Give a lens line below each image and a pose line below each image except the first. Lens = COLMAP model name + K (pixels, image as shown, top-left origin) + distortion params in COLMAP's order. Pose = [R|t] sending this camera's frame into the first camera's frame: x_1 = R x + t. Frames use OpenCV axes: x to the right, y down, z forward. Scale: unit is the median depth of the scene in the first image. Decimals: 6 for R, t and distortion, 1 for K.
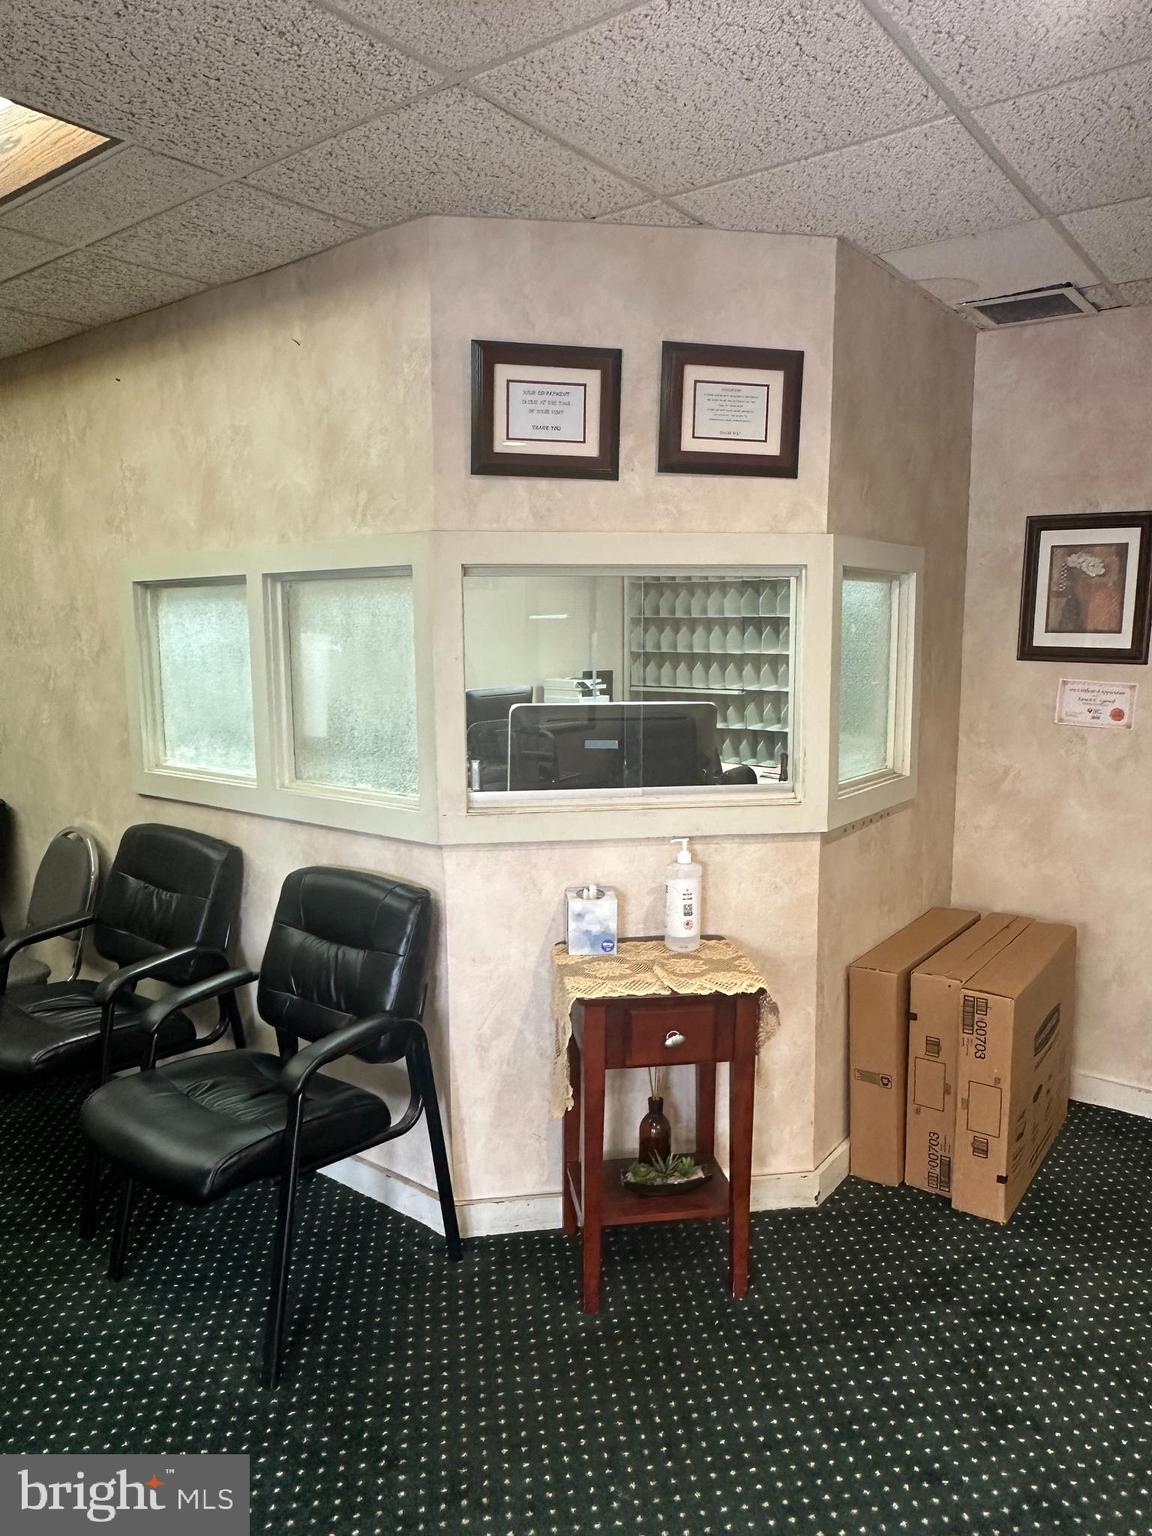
lens RADIAL K [[1042.4, 0, 577.1], [0, 1042.4, 765.5], [0, 0, 1]] dist [0.006923, -0.001965]
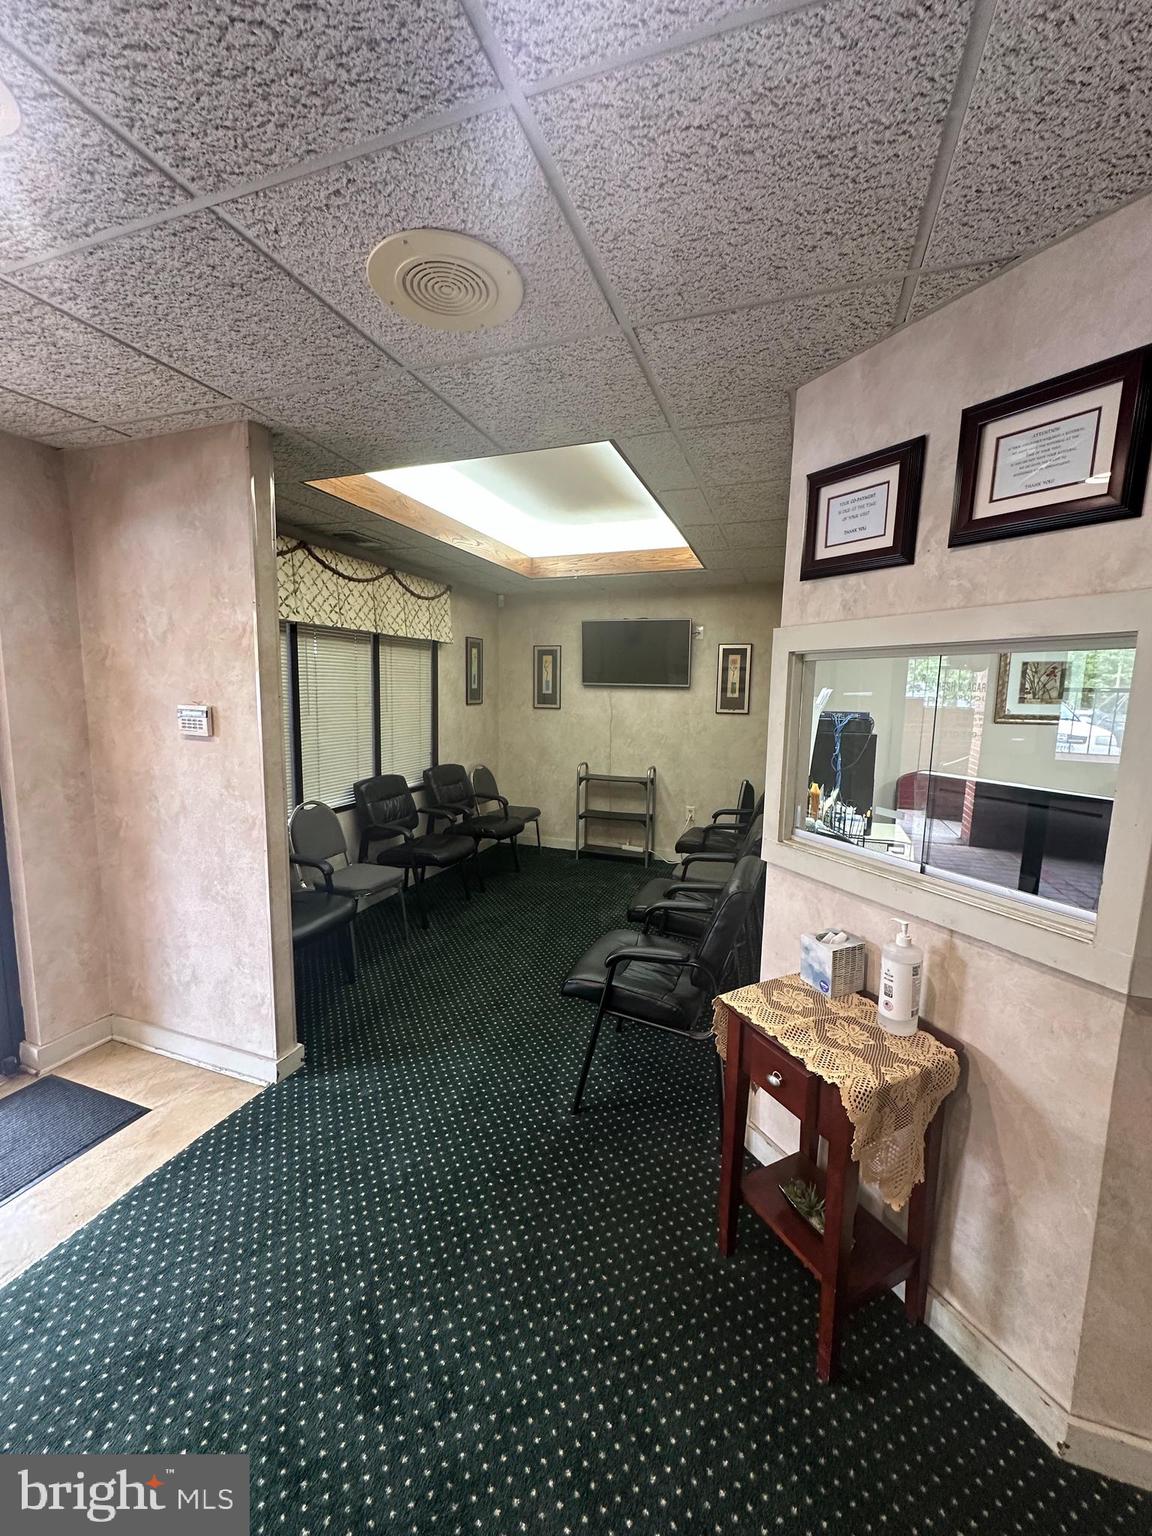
lens RADIAL K [[612.9, 0, 577.9], [0, 612.9, 770.4], [0, 0, 1]] dist [0.002671, 0.000476]
pose [[0.305379, 0.138780, -0.942064, 0.547287], [-0.151019, 0.983860, 0.095983, -0.080503], [0.940179, 0.112958, 0.321408, 0.519288]]
